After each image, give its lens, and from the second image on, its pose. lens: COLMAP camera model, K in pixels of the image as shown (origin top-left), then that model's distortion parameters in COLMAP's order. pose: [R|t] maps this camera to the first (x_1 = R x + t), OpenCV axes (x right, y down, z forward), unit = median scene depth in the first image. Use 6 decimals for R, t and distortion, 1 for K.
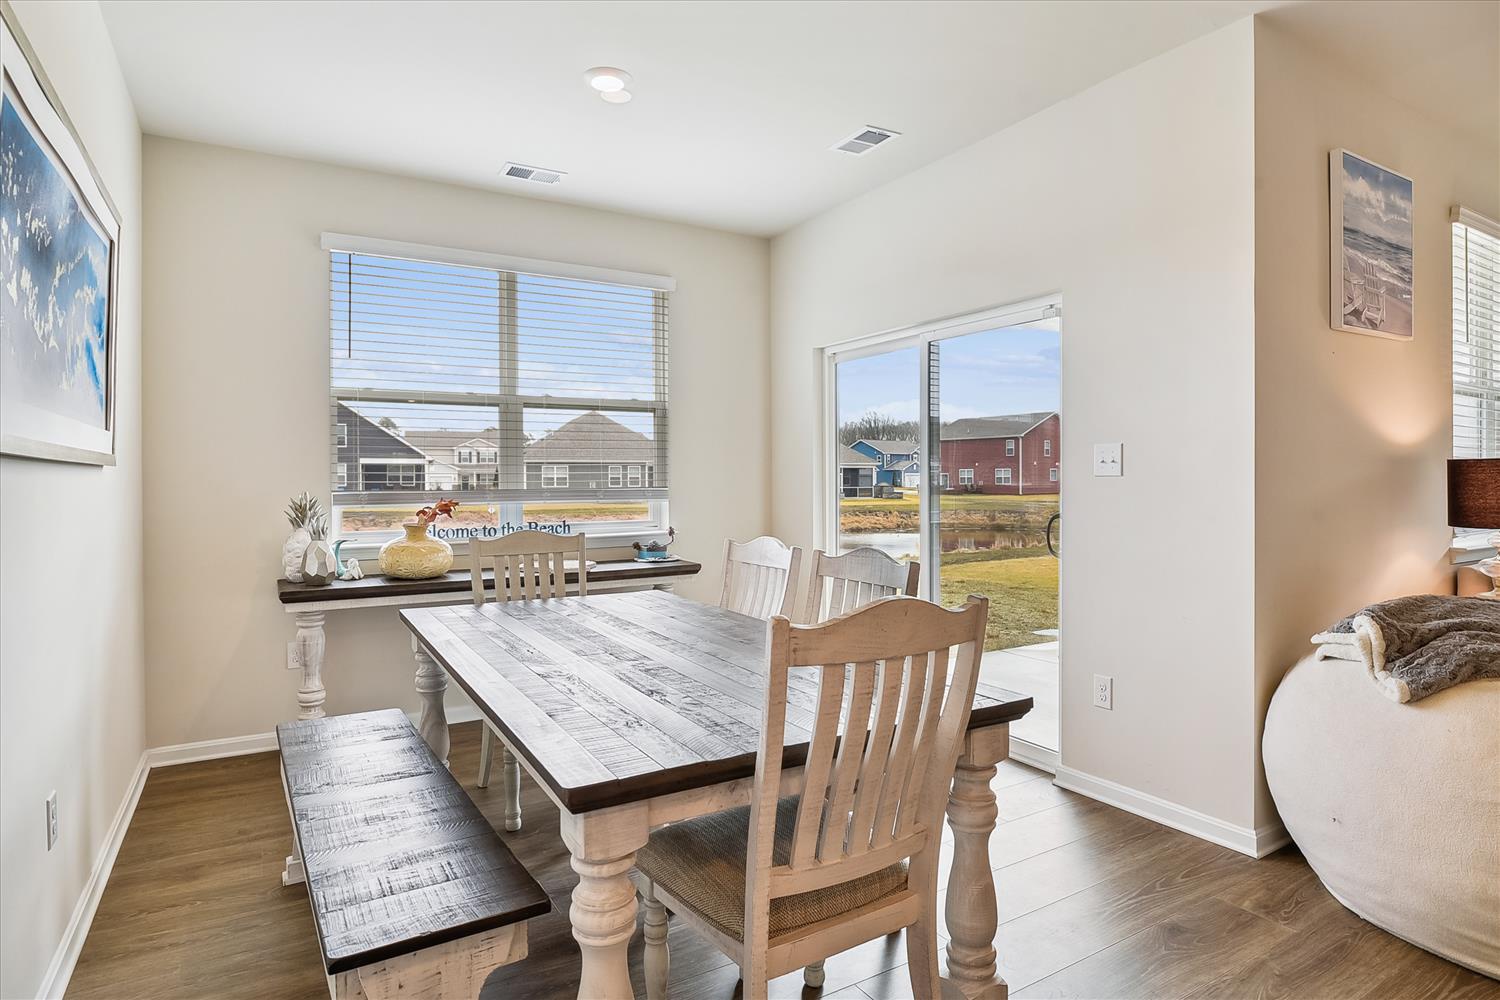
lens RADIAL K [[789.3, 0, 750.4], [0, 789.3, 485.0], [0, 0, 1]] dist [-0.023367, -0.000051]
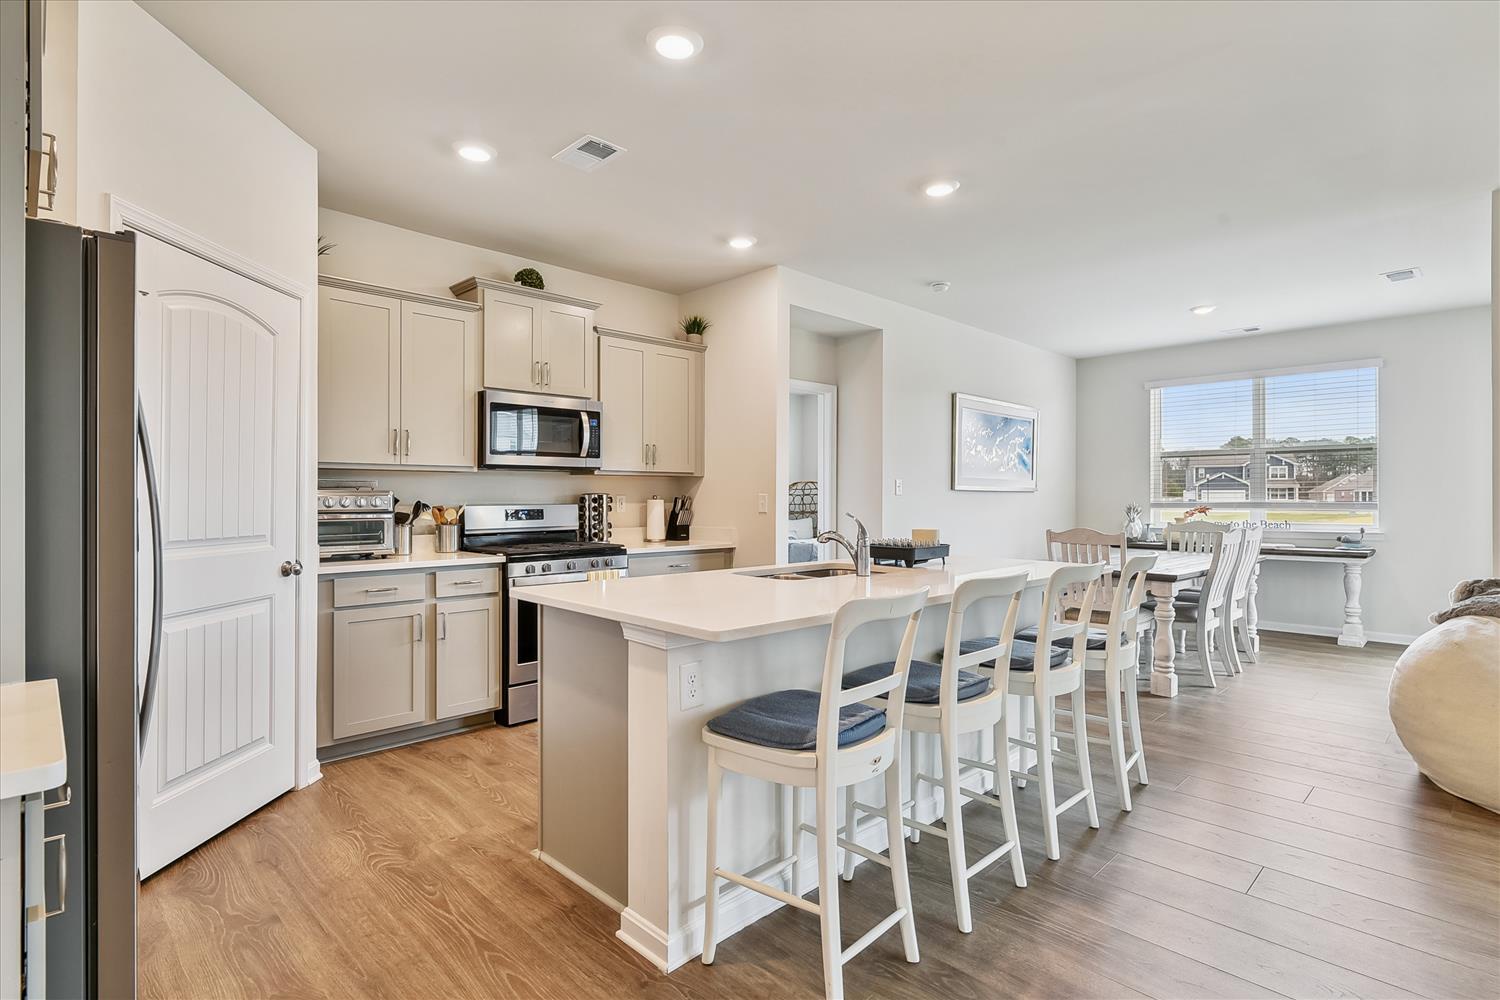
lens RADIAL K [[722.3, 0, 753.9], [0, 722.3, 504.0], [0, 0, 1]] dist [0.000210, -0.000046]
pose [[0.194778, 0.007966, -0.980815, 1.335492], [-0.002401, 0.999968, 0.007644, 0.000733], [0.980844, 0.000866, 0.194791, -0.515573]]
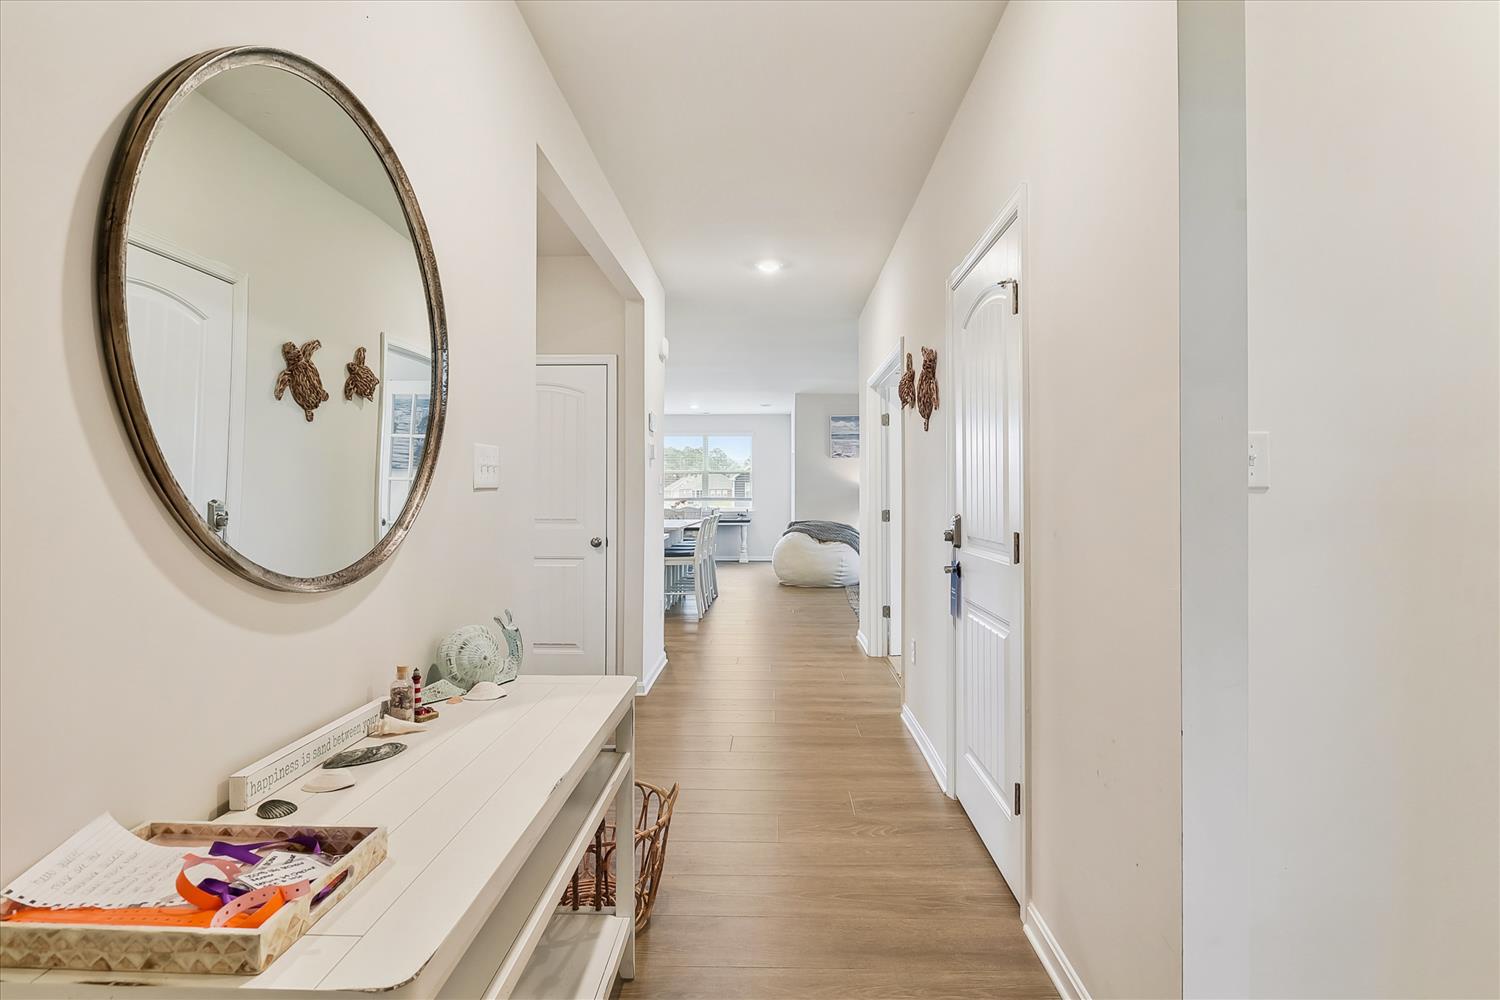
lens RADIAL K [[789.3, 0, 750.4], [0, 789.3, 485.0], [0, 0, 1]] dist [-0.023367, -0.000051]
pose [[0.832388, -0.005164, -0.554170, 2.322961], [-0.005700, 0.999824, -0.017877, 0.014076], [0.554165, 0.018040, 0.832212, -2.336505]]
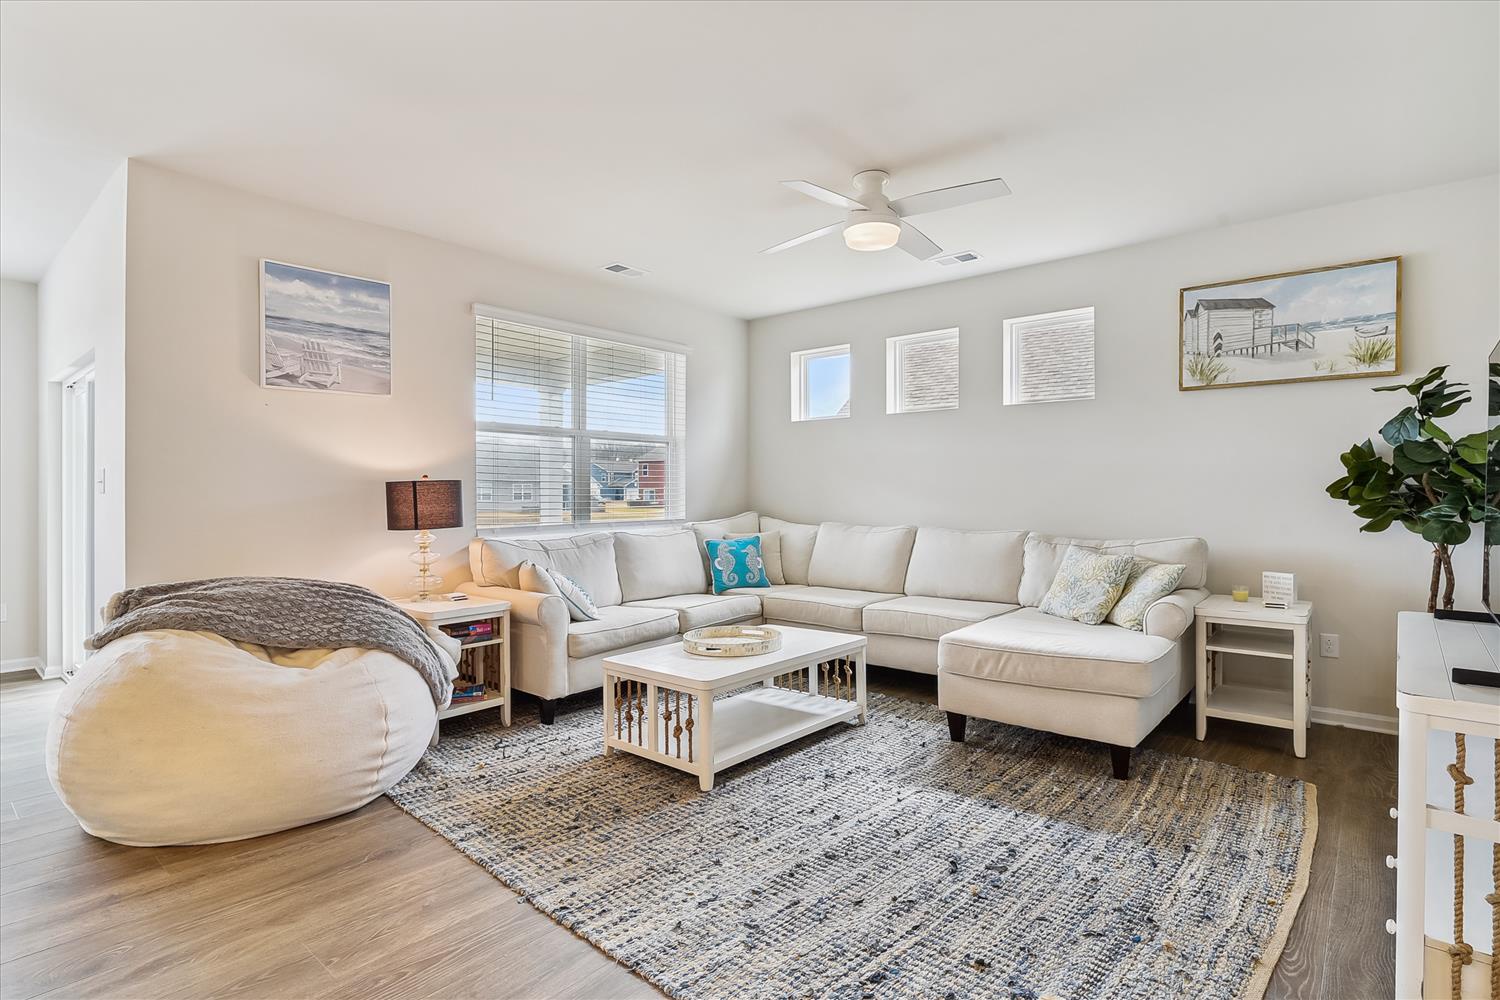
lens RADIAL K [[690.8, 0, 713.9], [0, 690.8, 498.2], [0, 0, 1]] dist [-0.012232, 0.000043]
pose [[0.945371, -0.000585, 0.325997, 0.948623], [0.001450, 0.999996, -0.002408, 0.001450], [-0.325994, 0.002749, 0.945368, -0.363014]]
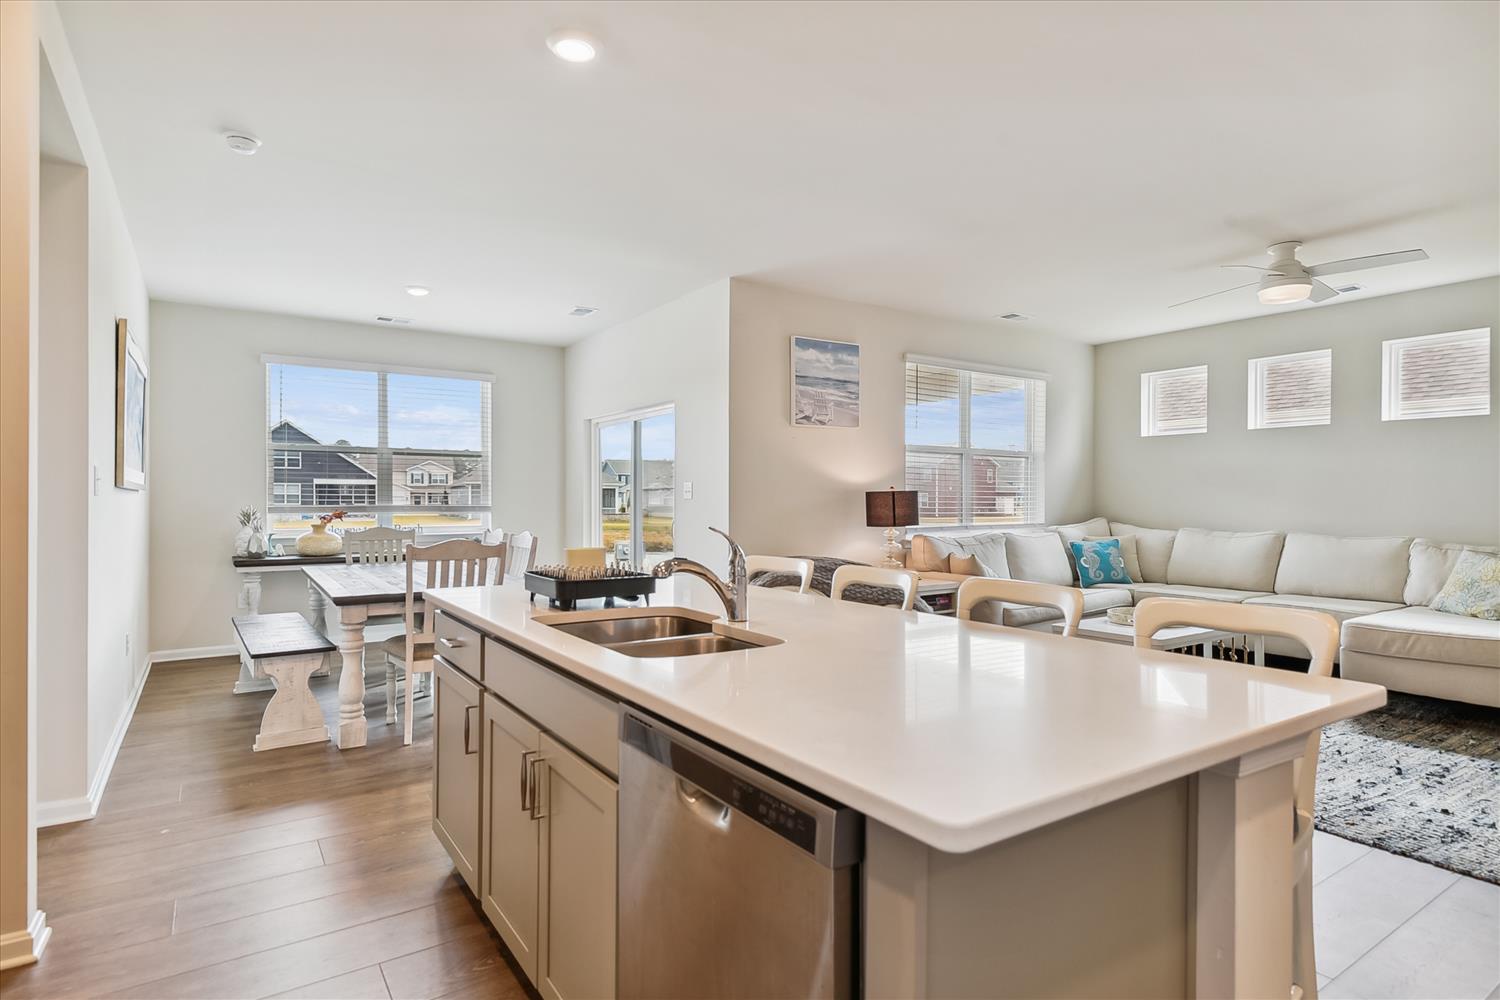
lens RADIAL K [[722.3, 0, 753.9], [0, 722.3, 504.0], [0, 0, 1]] dist [0.000210, -0.000046]
pose [[0.996287, 0.005739, 0.085905, 0.420364], [-0.005459, 0.999979, -0.003494, 0.005665], [-0.085923, 0.003012, 0.996297, -0.713481]]
